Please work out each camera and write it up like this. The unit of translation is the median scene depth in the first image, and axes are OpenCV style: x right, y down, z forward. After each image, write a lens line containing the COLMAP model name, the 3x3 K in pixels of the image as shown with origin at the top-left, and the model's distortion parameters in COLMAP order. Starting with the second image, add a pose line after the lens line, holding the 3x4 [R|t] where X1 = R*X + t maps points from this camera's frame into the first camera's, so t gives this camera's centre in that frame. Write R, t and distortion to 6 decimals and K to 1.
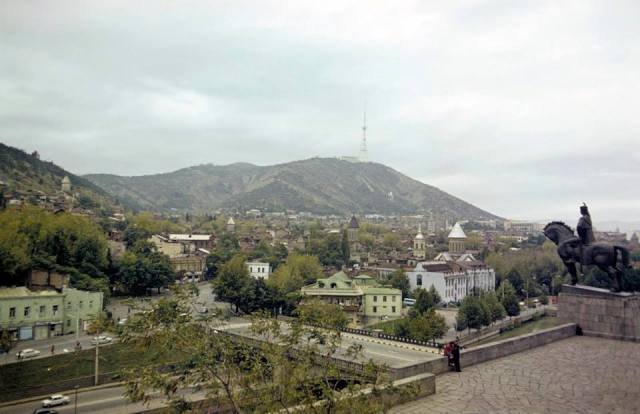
lens RADIAL K [[567.1, 0, 320.0], [0, 567.1, 207.0], [0, 0, 1]] dist [-0.108800, 0.004216]
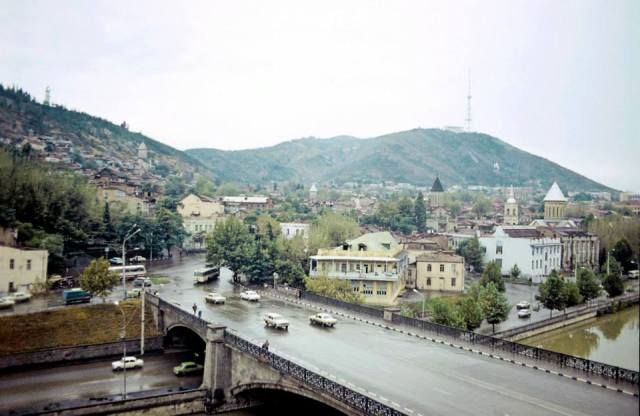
lens RADIAL K [[571.1, 0, 320.0], [0, 571.1, 208.0], [0, 0, 1]] dist [-0.113603, 0.007413]
pose [[0.983764, 0.002102, -0.179455, 0.060897], [0.006638, 0.998821, 0.048091, 0.028626], [0.179344, -0.048501, 0.982590, 0.143047]]
